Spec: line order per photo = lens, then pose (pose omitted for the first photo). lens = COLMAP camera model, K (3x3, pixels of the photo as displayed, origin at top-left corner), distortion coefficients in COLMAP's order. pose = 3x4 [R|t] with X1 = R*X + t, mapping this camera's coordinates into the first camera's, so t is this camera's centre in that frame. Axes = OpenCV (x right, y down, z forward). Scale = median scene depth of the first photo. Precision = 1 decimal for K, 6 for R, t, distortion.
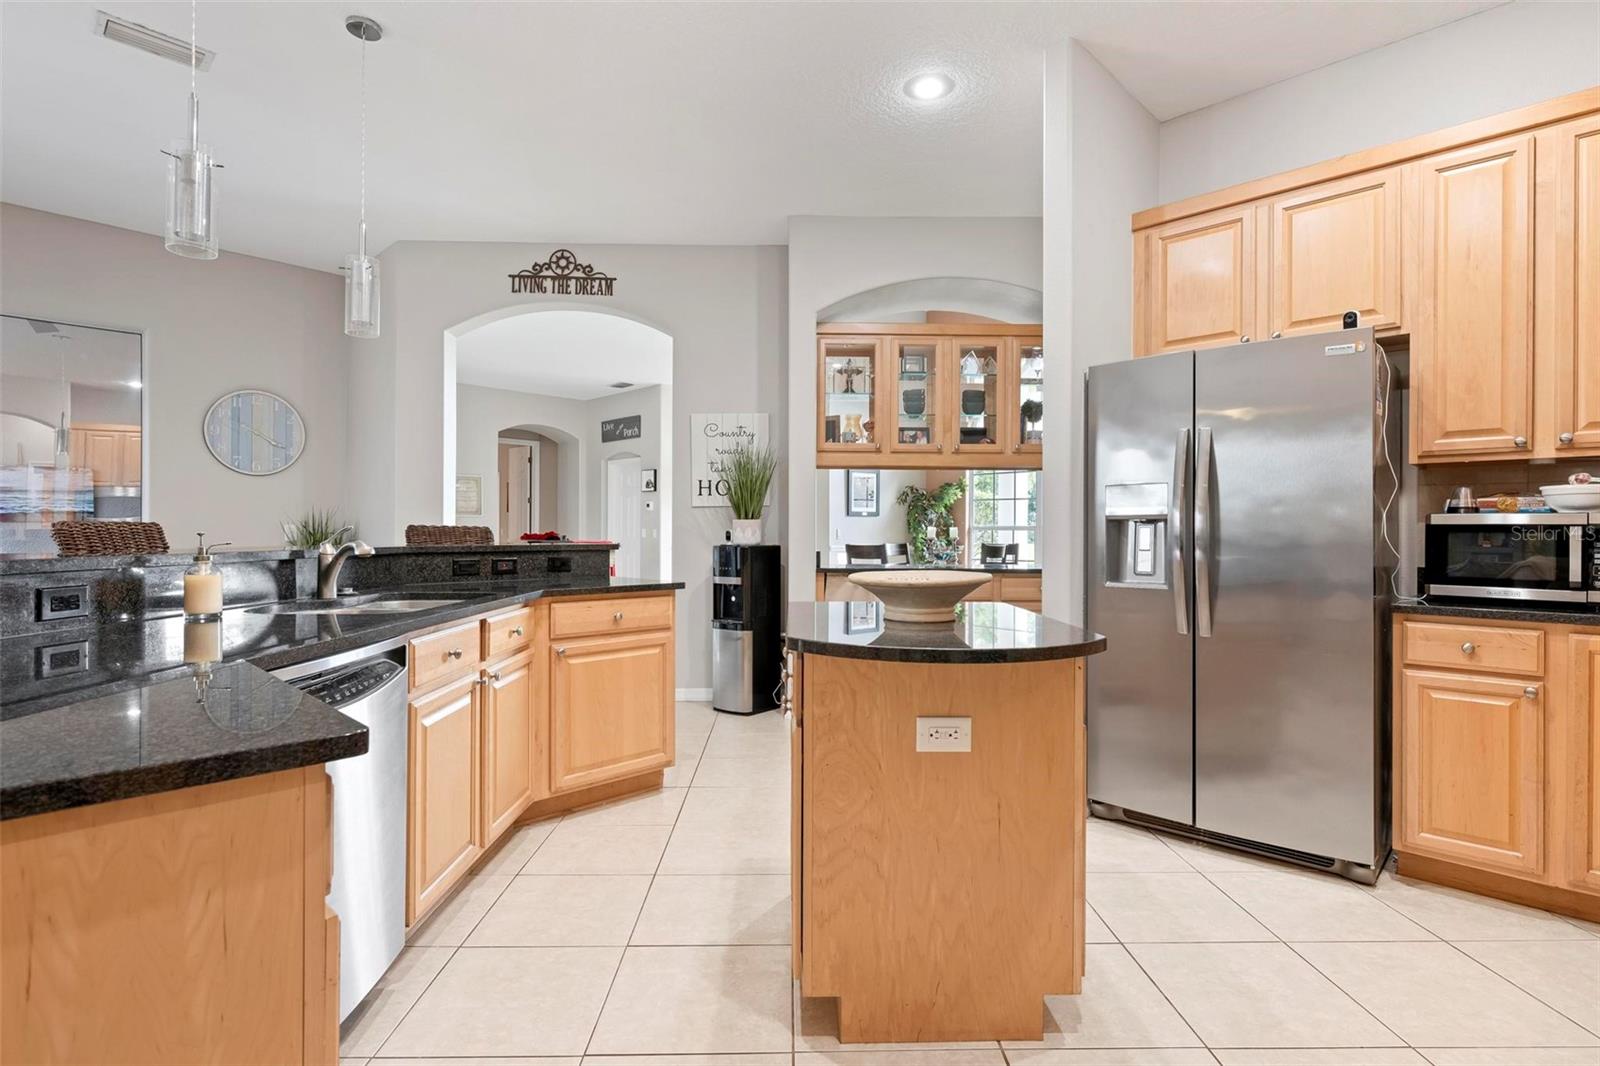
lens RADIAL K [[799.9, 0, 810.9], [0, 799.9, 536.2], [0, 0, 1]] dist [-0.002364, 0.000276]
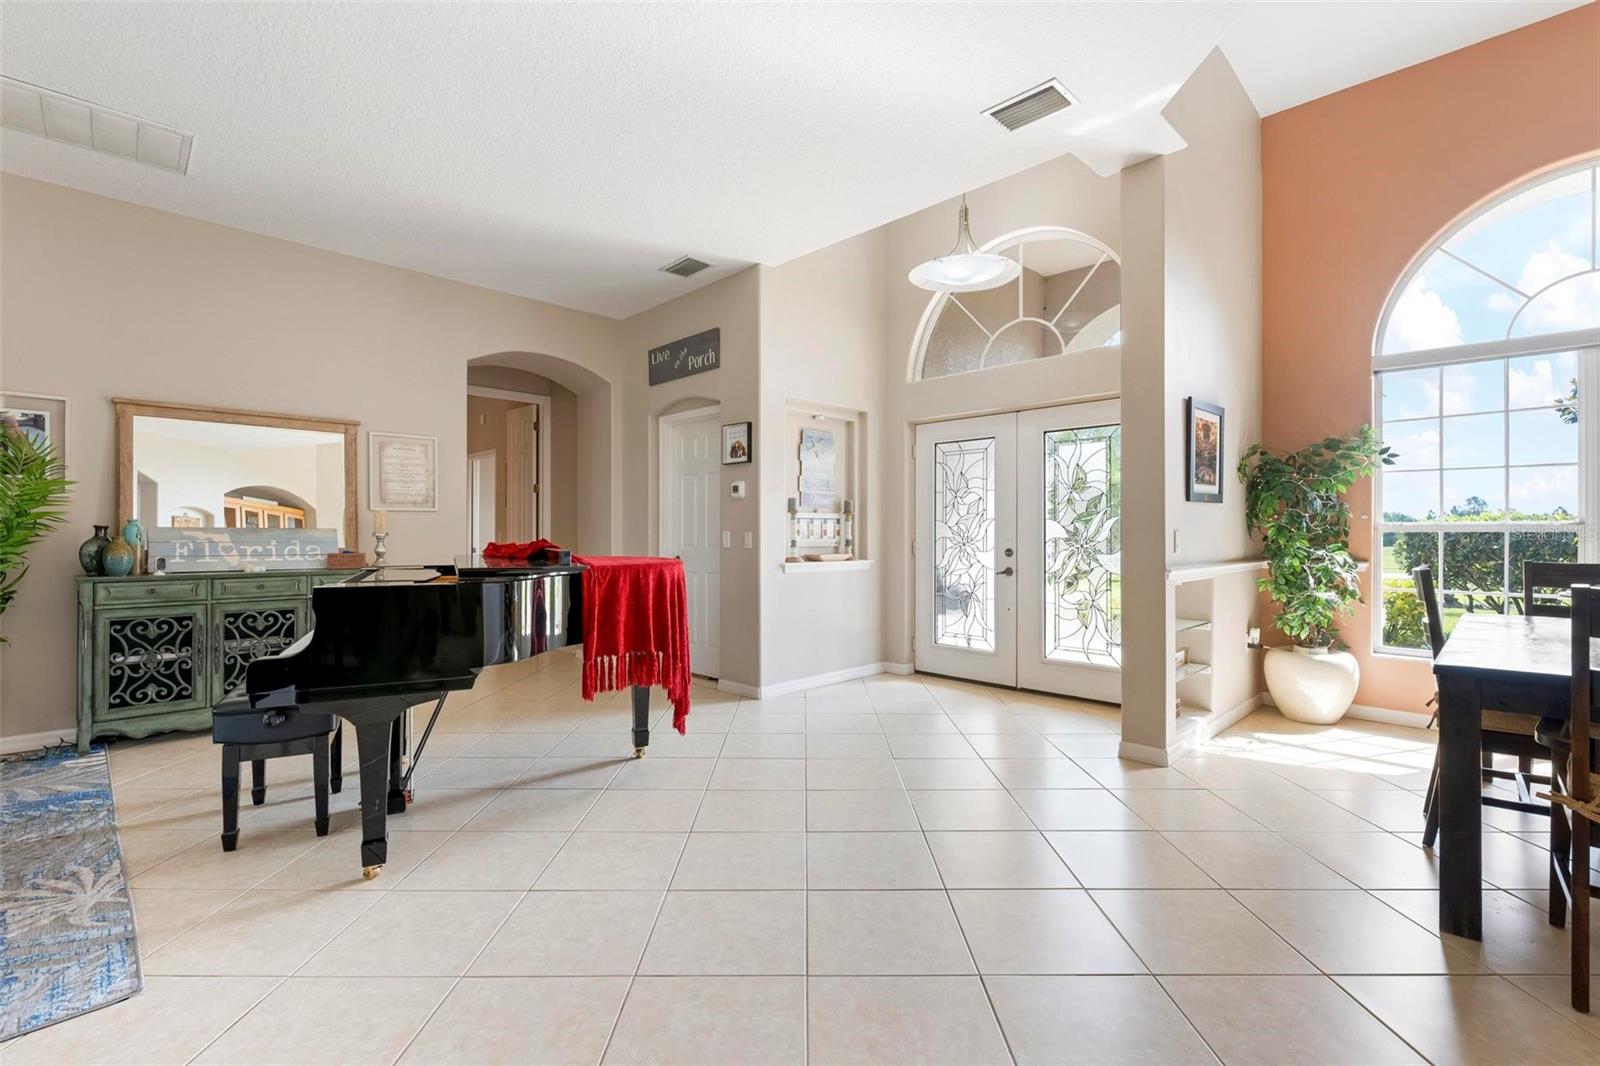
lens RADIAL K [[706.4, 0, 801.9], [0, 706.4, 530.2], [0, 0, 1]] dist [0.001667, -0.000860]
pose [[0.999691, -0.004547, -0.024440, -0.286938], [0.004393, 0.999970, -0.006326, -0.013660], [0.024468, 0.006217, 0.999681, 1.013516]]
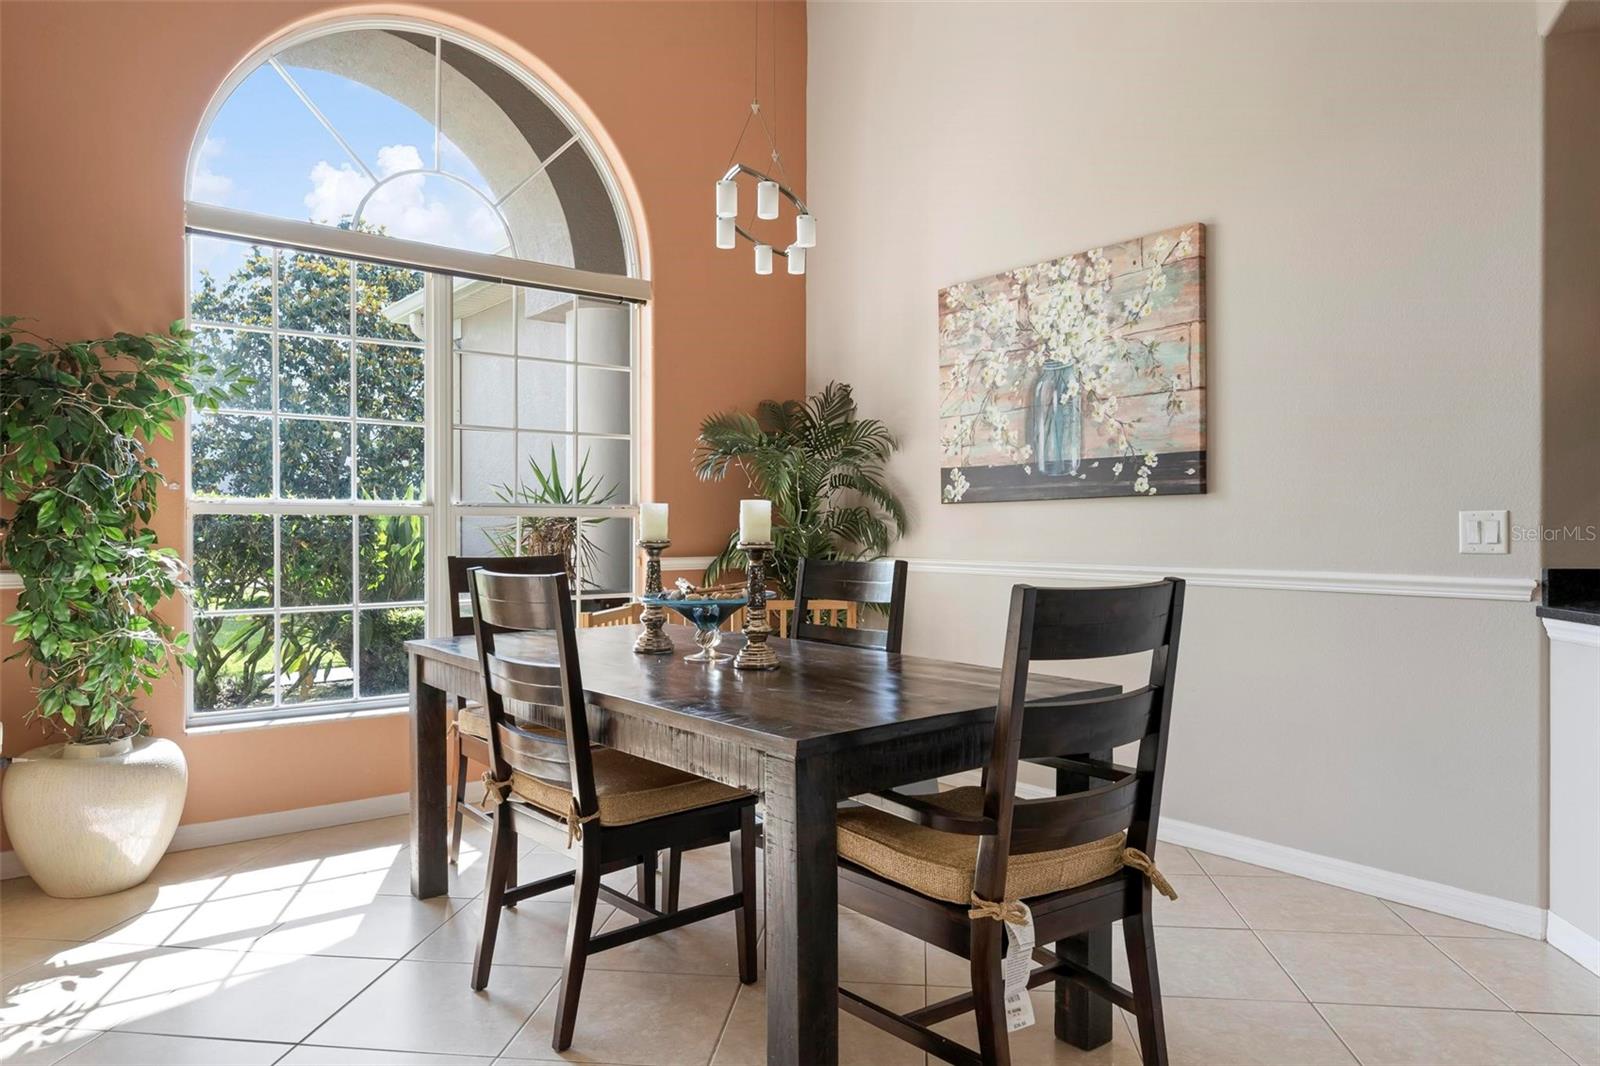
lens RADIAL K [[1062.0, 0, 796.2], [0, 1062.0, 529.8], [0, 0, 1]] dist [0.004267, -0.000118]
pose [[0.136691, -0.010417, 0.990559, -0.277031], [0.003818, 0.999943, 0.009988, -0.008657], [-0.990606, 0.002416, 0.136722, 1.366510]]
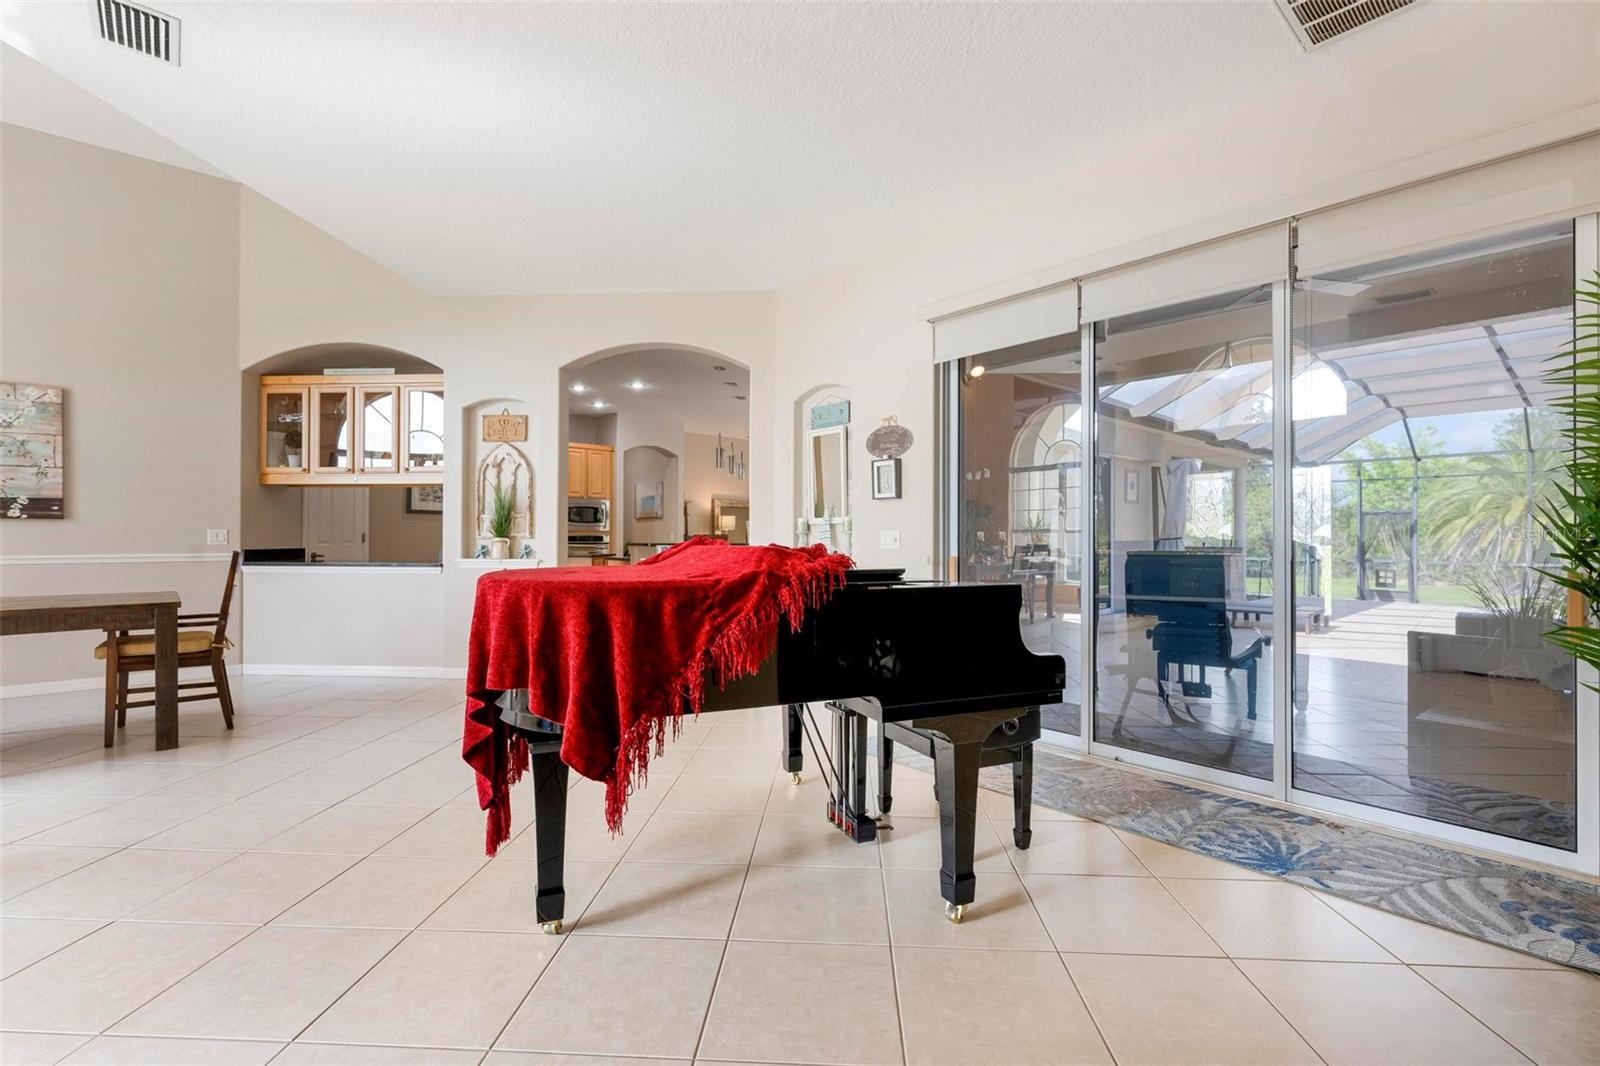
lens RADIAL K [[706.4, 0, 803.3], [0, 706.4, 533.7], [0, 0, 1]] dist [0.001667, -0.000860]
pose [[-0.996759, -0.008221, 0.080025, -0.623481], [-0.008373, 0.999964, -0.001564, -0.011423], [-0.080009, -0.002229, -0.996792, 2.066821]]
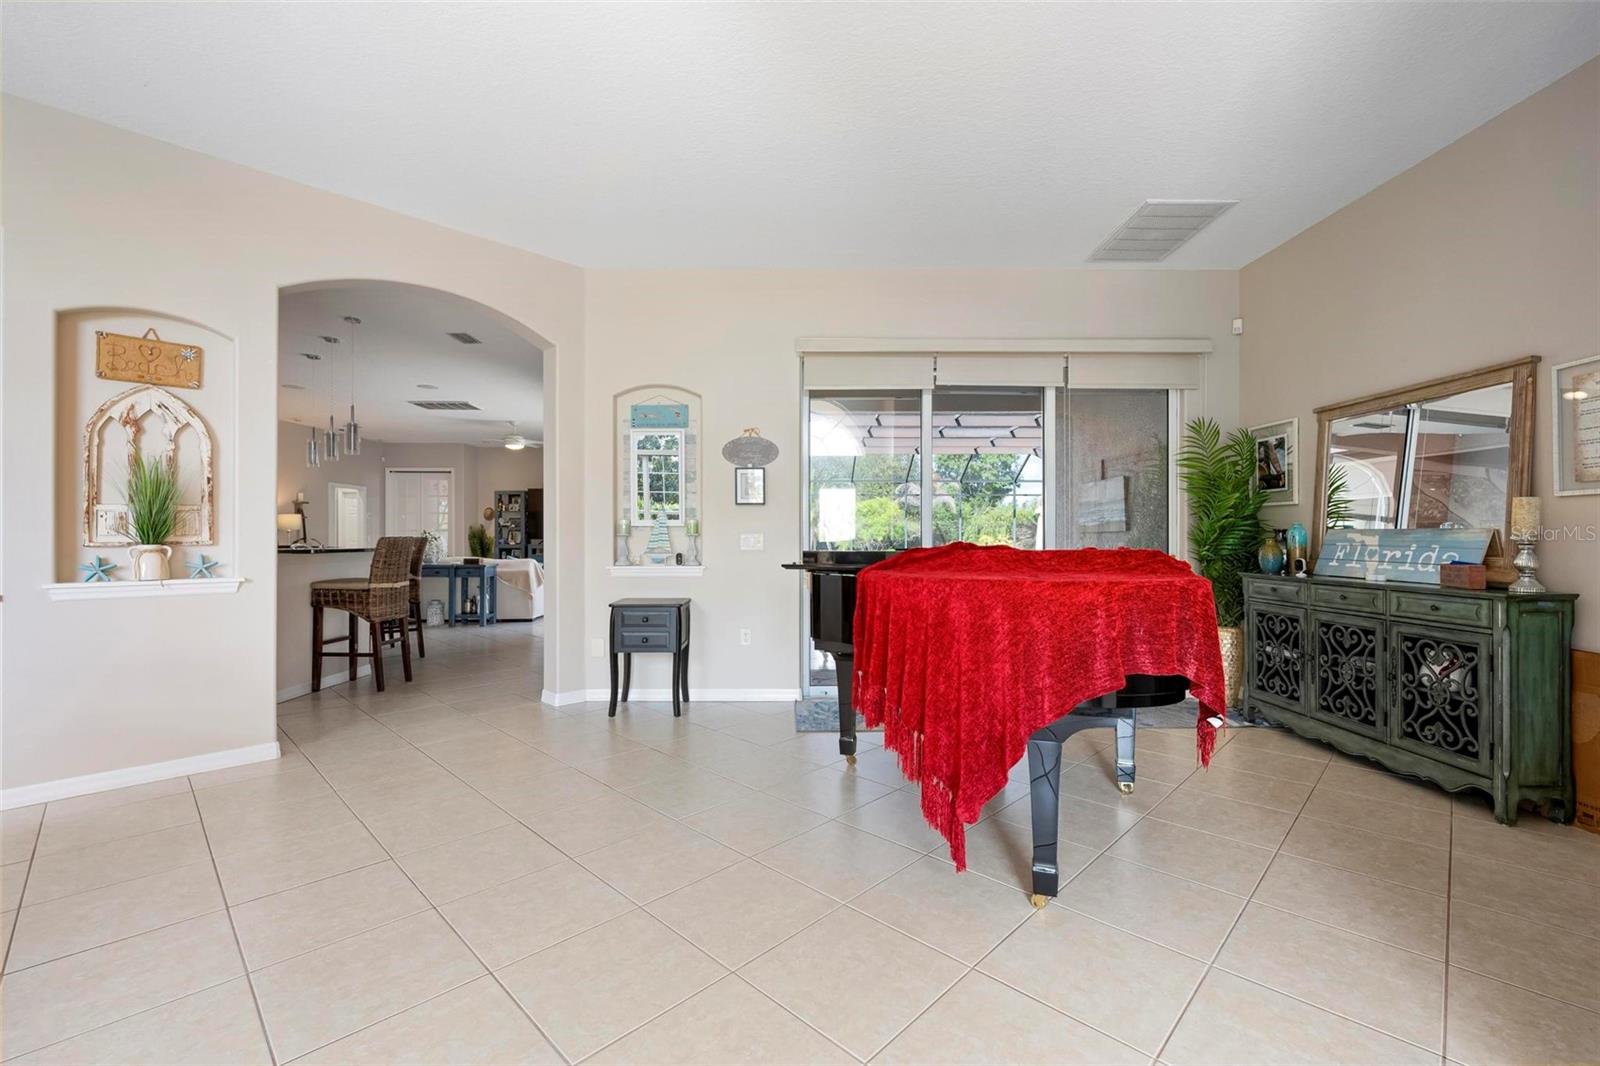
lens RADIAL K [[677.1, 0, 806.0], [0, 677.1, 529.6], [0, 0, 1]] dist [-0.001913, 0.000634]
pose [[-0.715749, -0.012297, -0.698249, -0.085060], [-0.005494, 0.999913, -0.011979, -0.012668], [0.698336, -0.004738, -0.715755, 1.889145]]
